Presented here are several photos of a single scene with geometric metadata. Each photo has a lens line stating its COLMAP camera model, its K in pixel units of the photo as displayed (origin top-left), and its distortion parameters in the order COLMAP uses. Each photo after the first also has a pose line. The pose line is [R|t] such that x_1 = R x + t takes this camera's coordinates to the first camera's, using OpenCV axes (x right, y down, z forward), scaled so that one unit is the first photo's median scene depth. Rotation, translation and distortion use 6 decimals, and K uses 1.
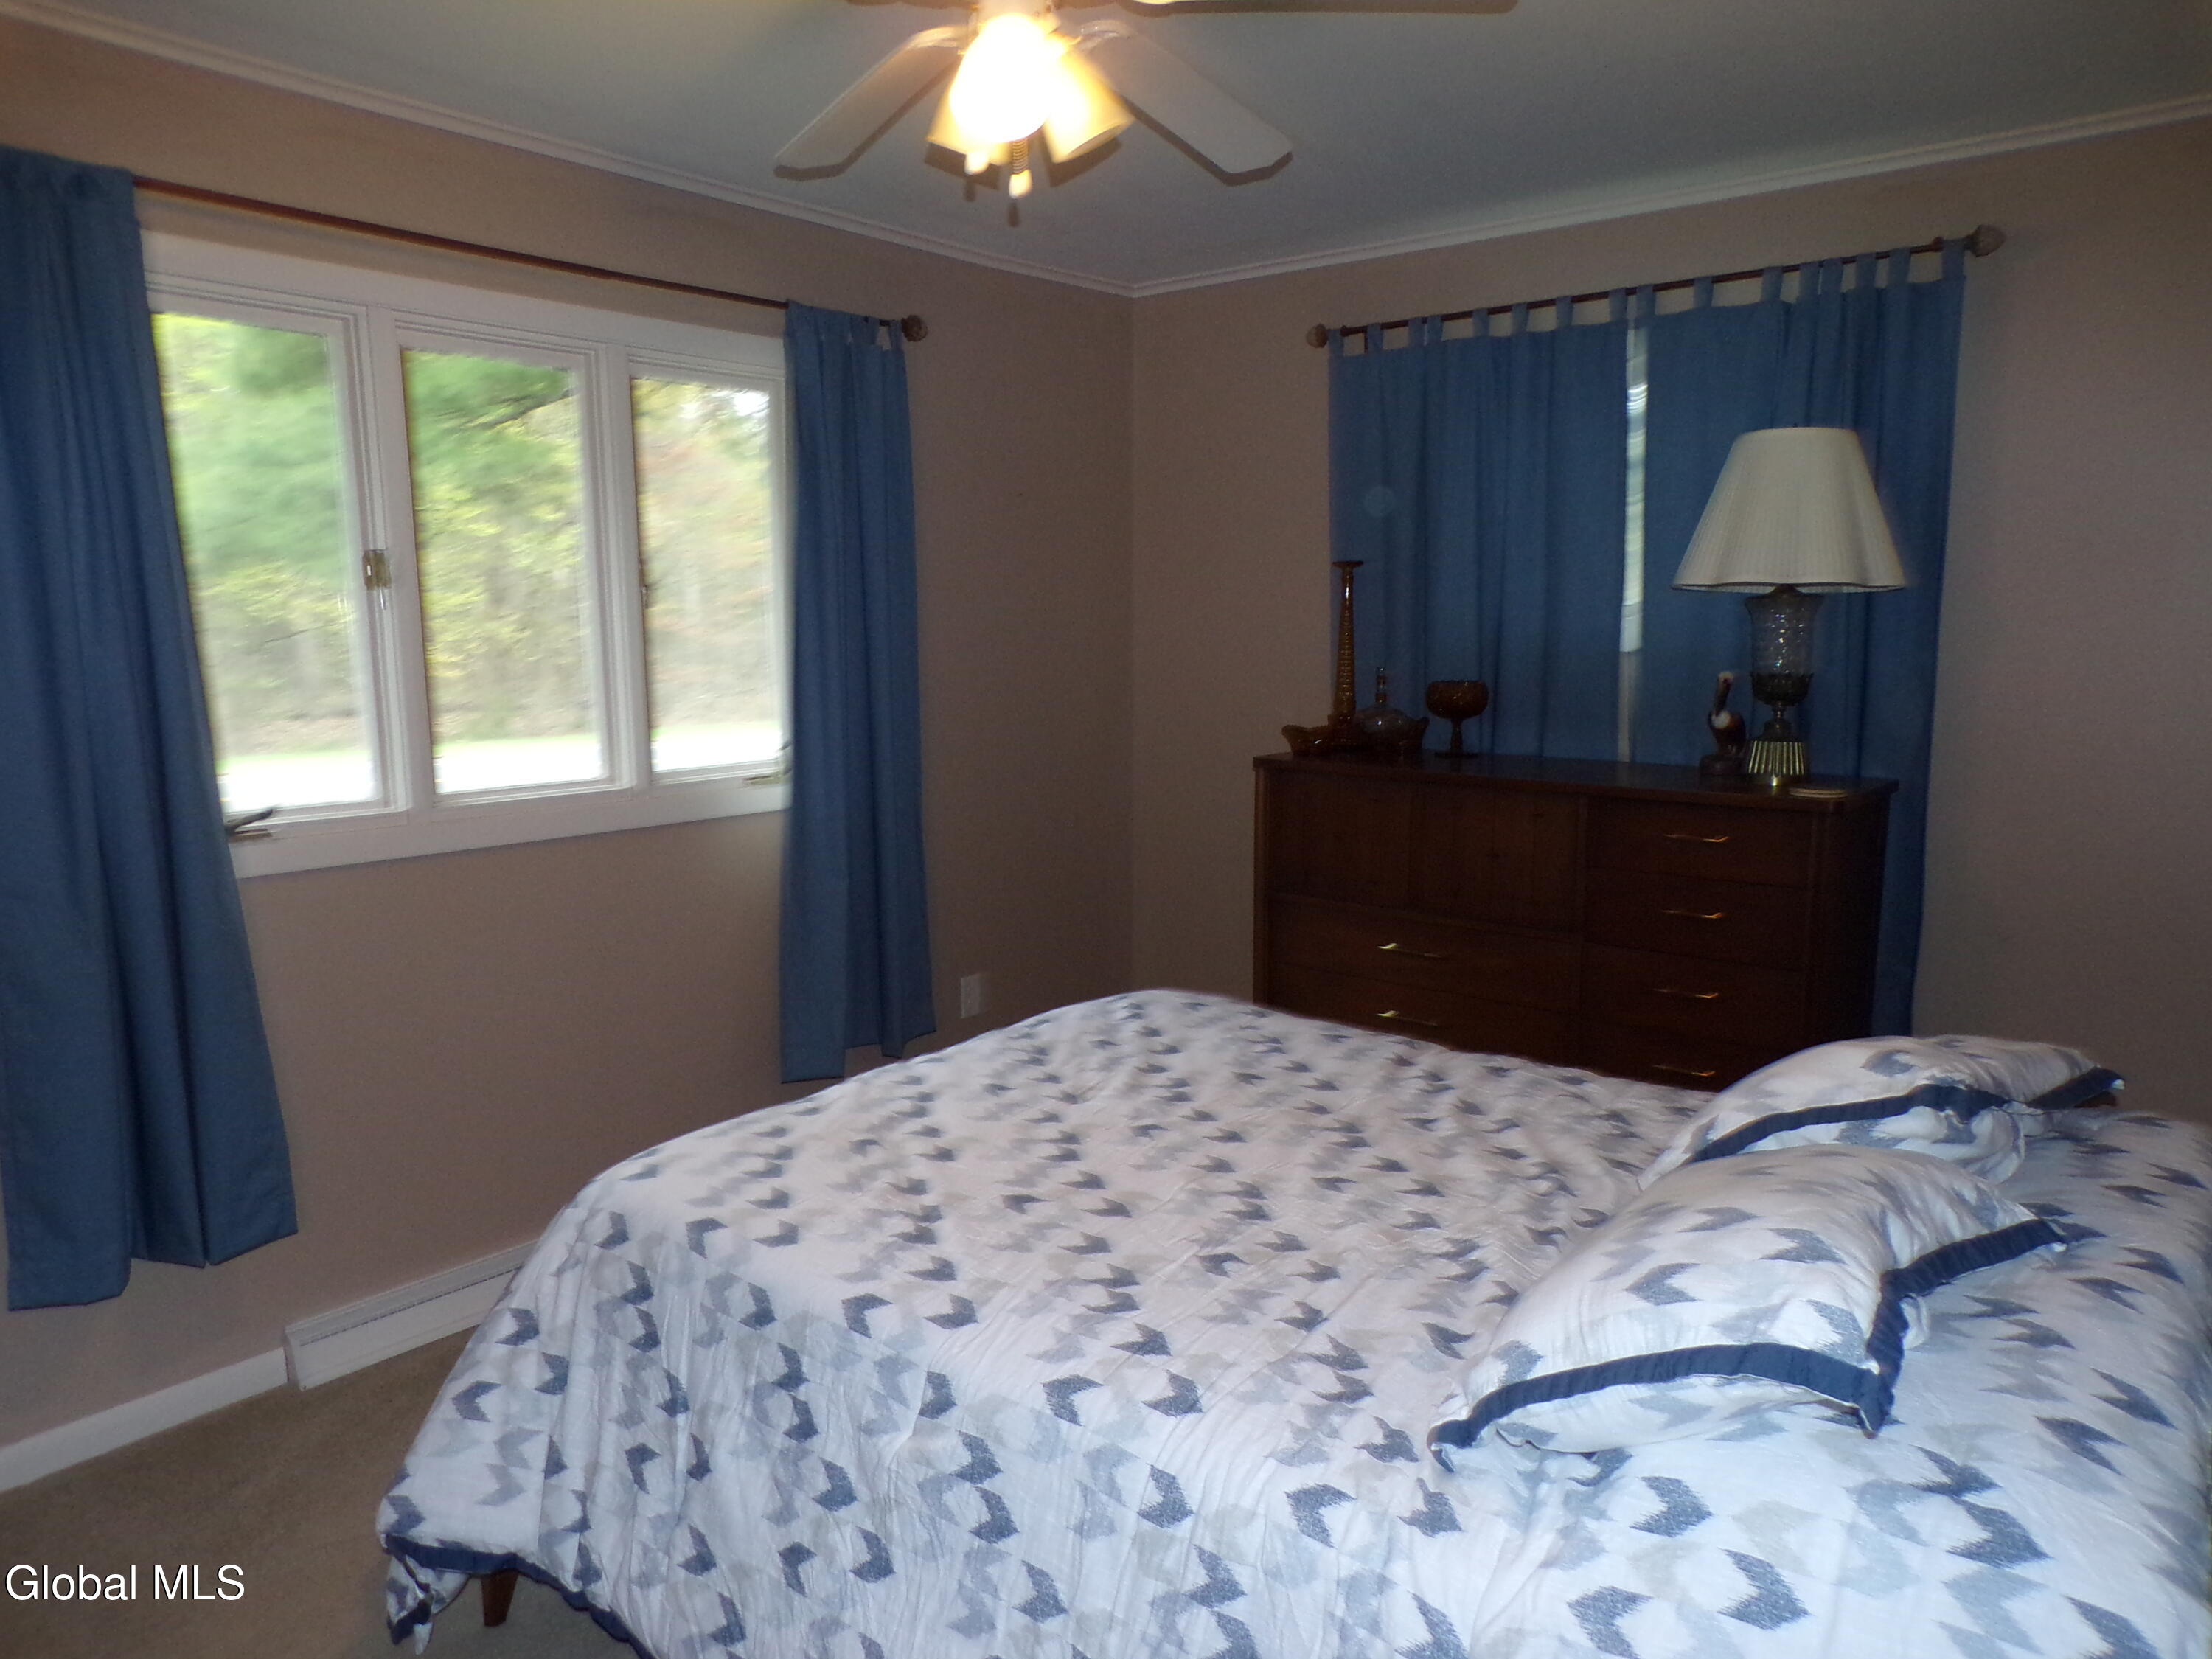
lens RADIAL K [[1545.4, 0, 1101.3], [0, 1545.4, 827.2], [0, 0, 1]] dist [0.037311, 0.003974]
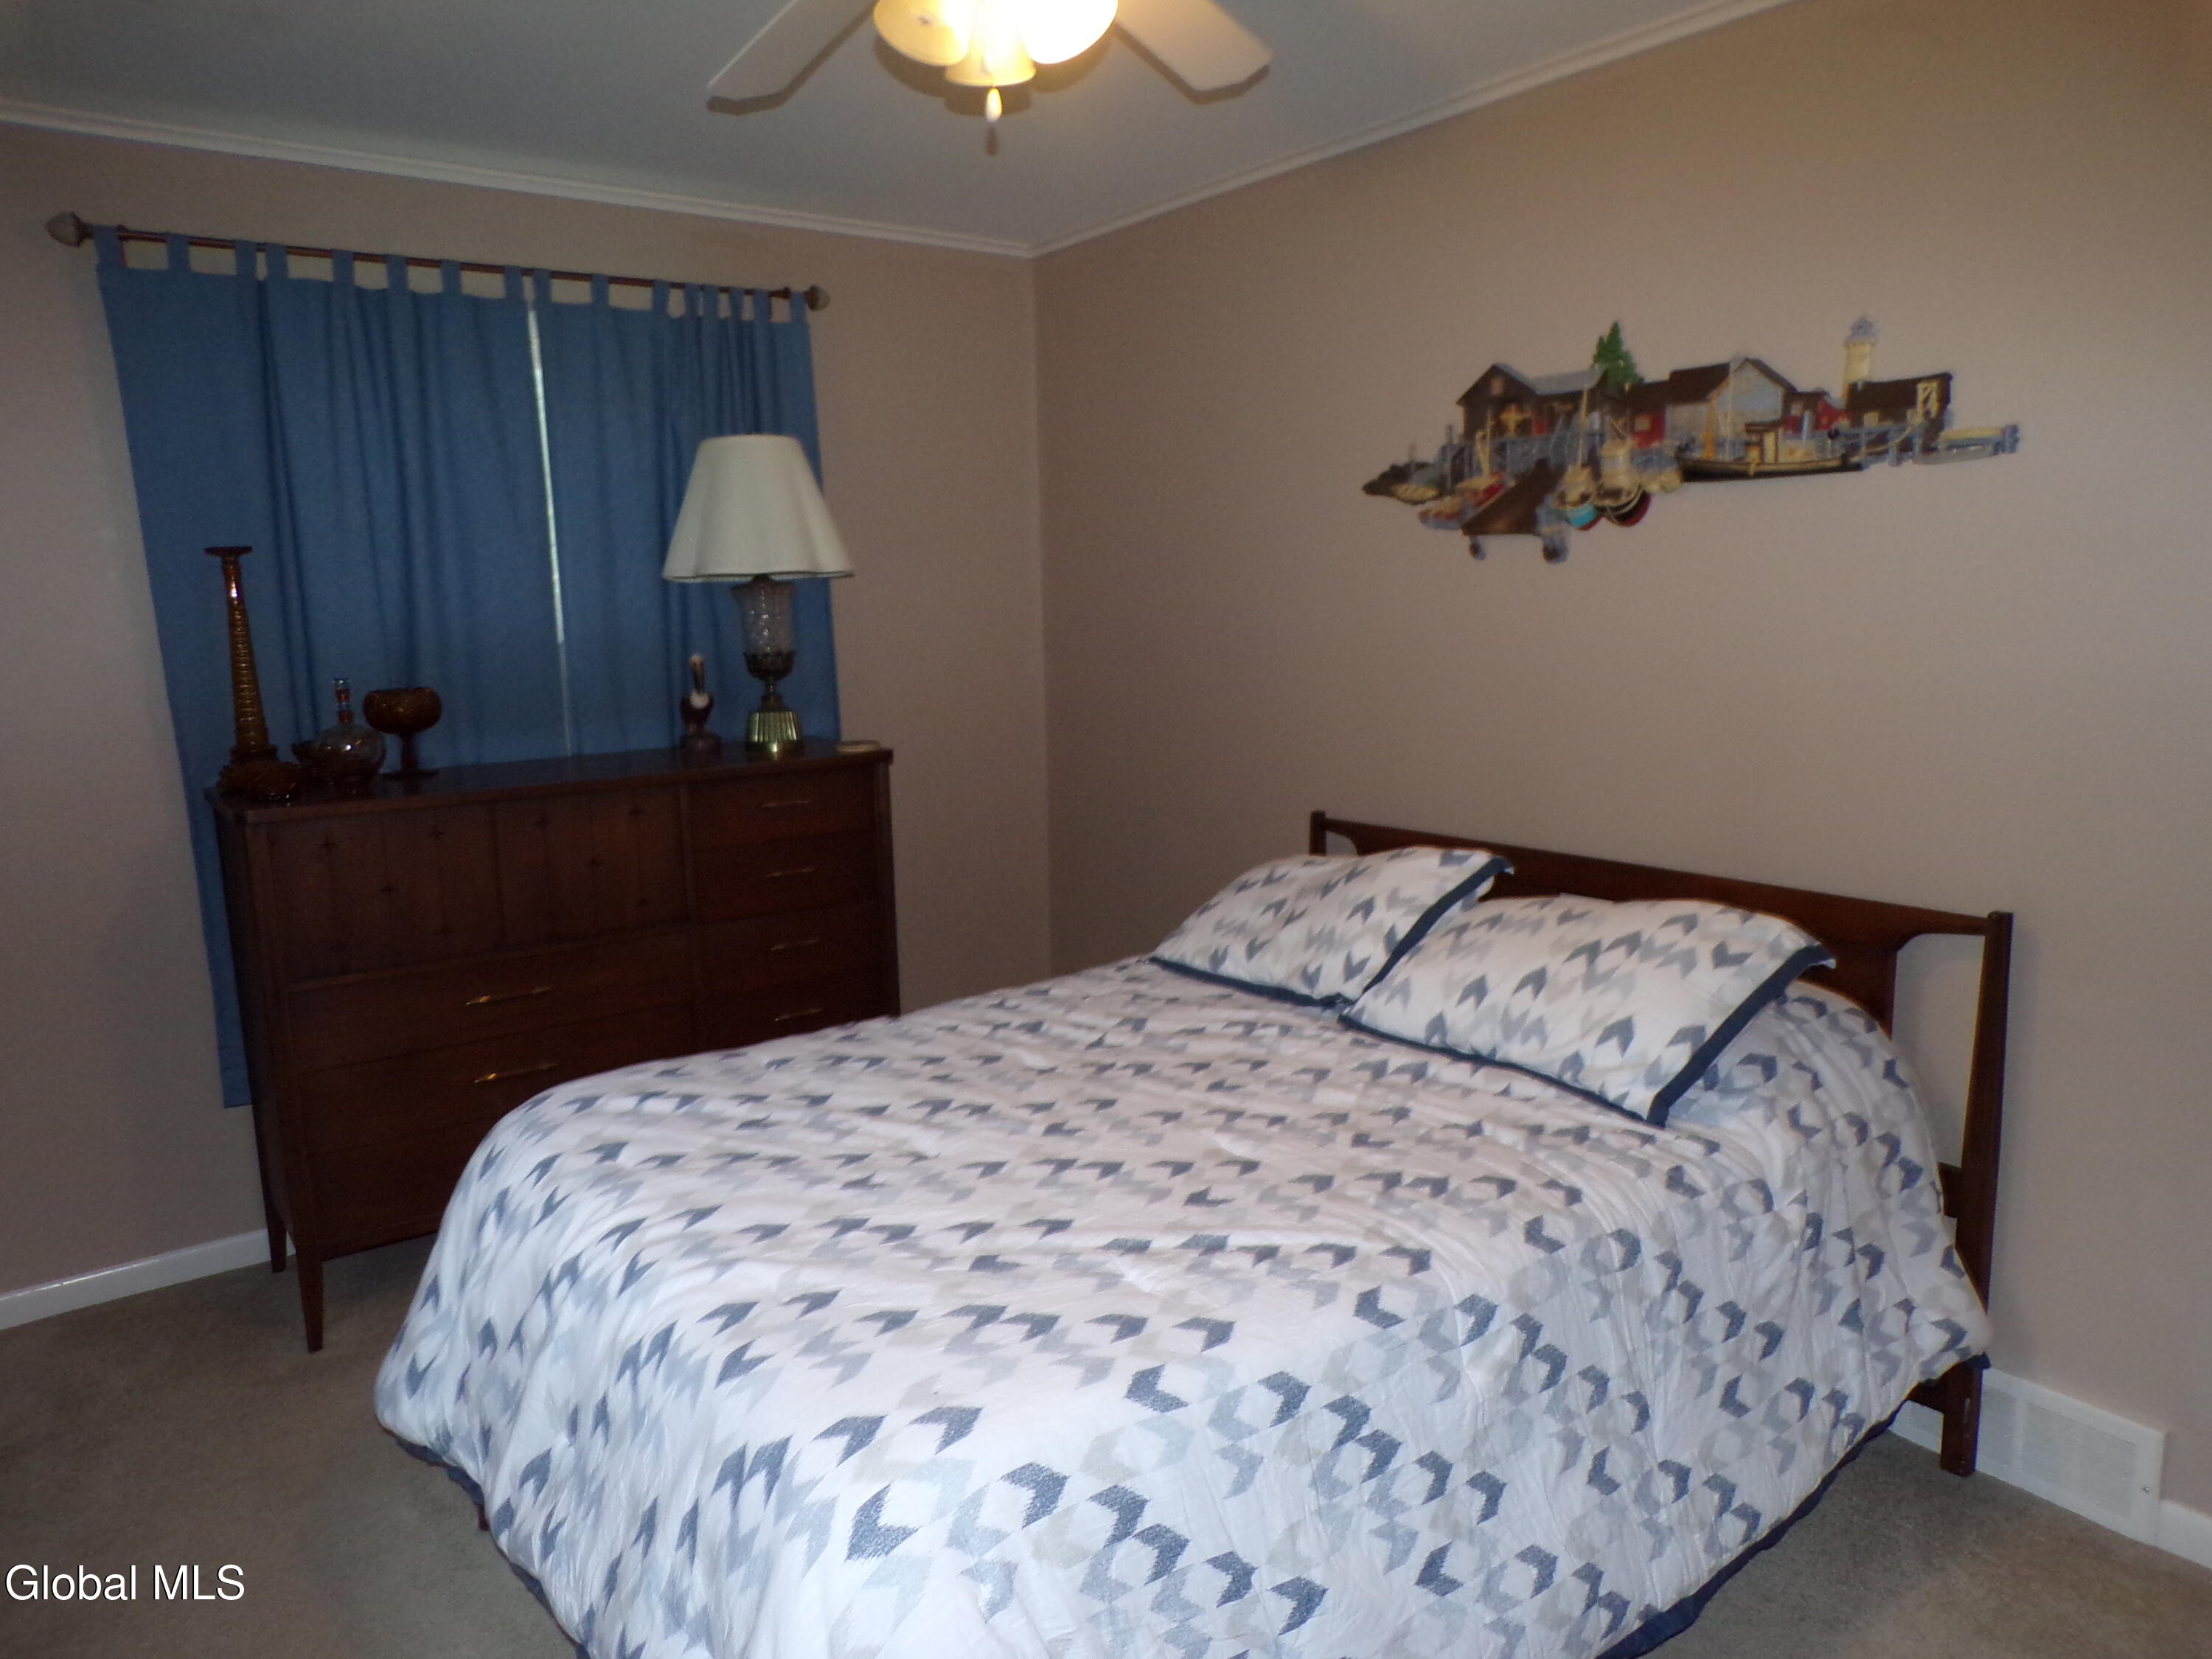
lens RADIAL K [[1545.4, 0, 1101.3], [0, 1545.4, 827.2], [0, 0, 1]] dist [0.037311, 0.003974]
pose [[0.250876, -0.160791, 0.954572, -0.614074], [0.163847, 0.978933, 0.121833, -0.074273], [-0.954052, 0.125839, 0.271936, 0.492870]]
